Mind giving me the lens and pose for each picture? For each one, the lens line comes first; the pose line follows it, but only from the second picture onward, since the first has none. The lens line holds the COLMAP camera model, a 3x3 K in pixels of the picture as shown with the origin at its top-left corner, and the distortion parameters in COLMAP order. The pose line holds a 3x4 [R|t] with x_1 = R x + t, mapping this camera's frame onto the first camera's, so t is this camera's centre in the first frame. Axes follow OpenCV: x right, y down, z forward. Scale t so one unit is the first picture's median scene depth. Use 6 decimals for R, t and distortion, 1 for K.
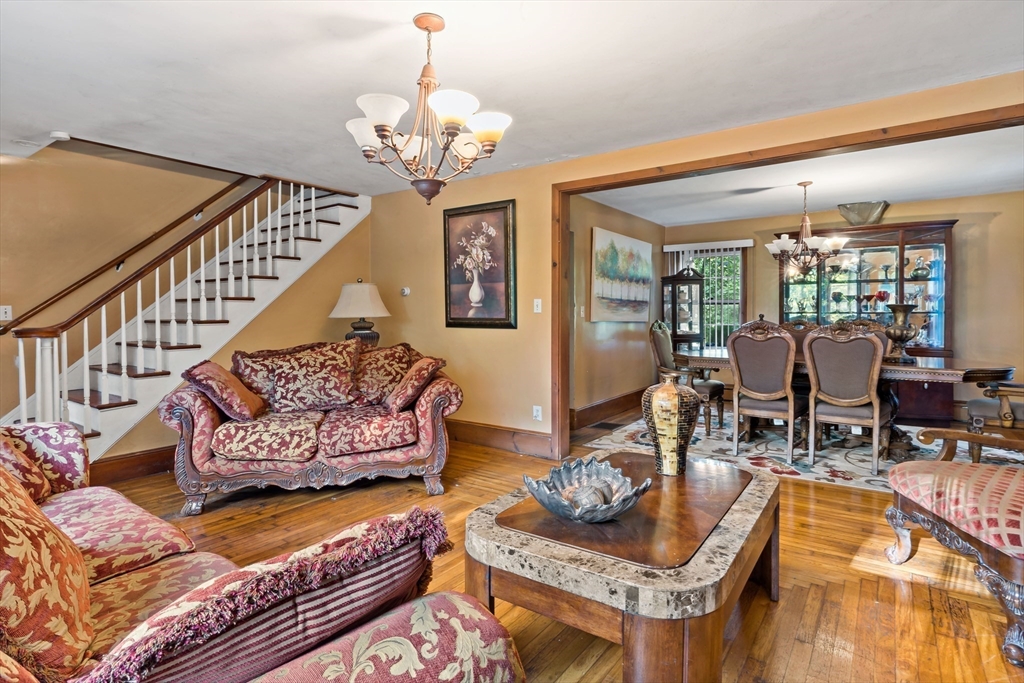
lens RADIAL K [[535.4, 0, 489.7], [0, 535.4, 323.5], [0, 0, 1]] dist [0.000307, 0.000800]
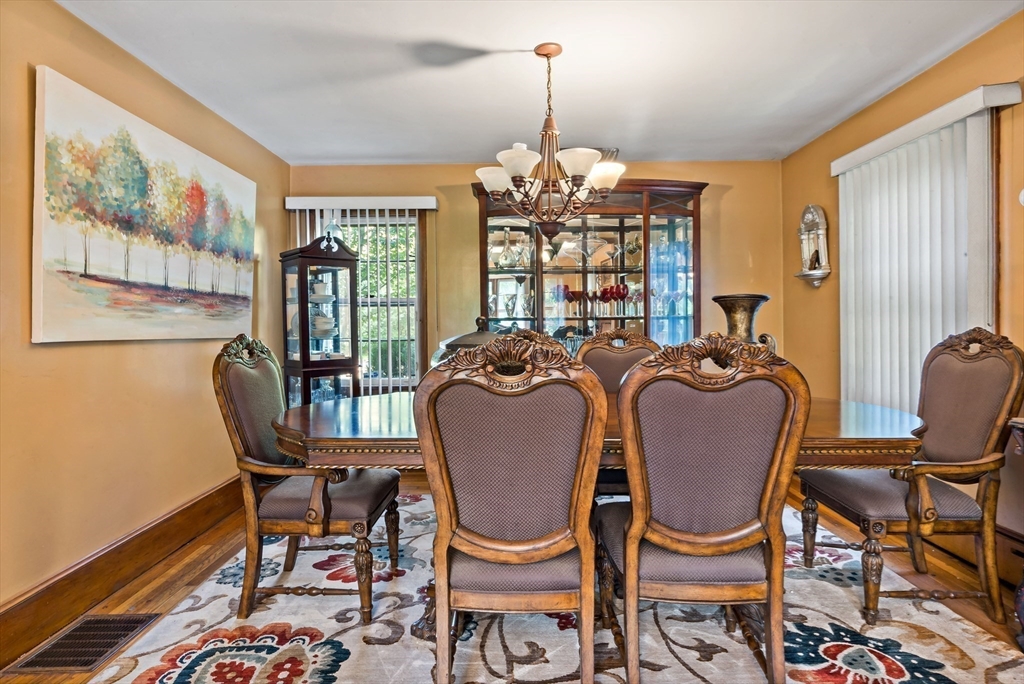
lens RADIAL K [[535.4, 0, 510.0], [0, 535.4, 333.1], [0, 0, 1]] dist [0.000307, 0.000800]
pose [[0.801053, -0.013098, 0.598450, 0.194701], [0.017205, 0.999851, -0.001147, -0.003020], [-0.598346, 0.011215, 0.801160, 0.464416]]
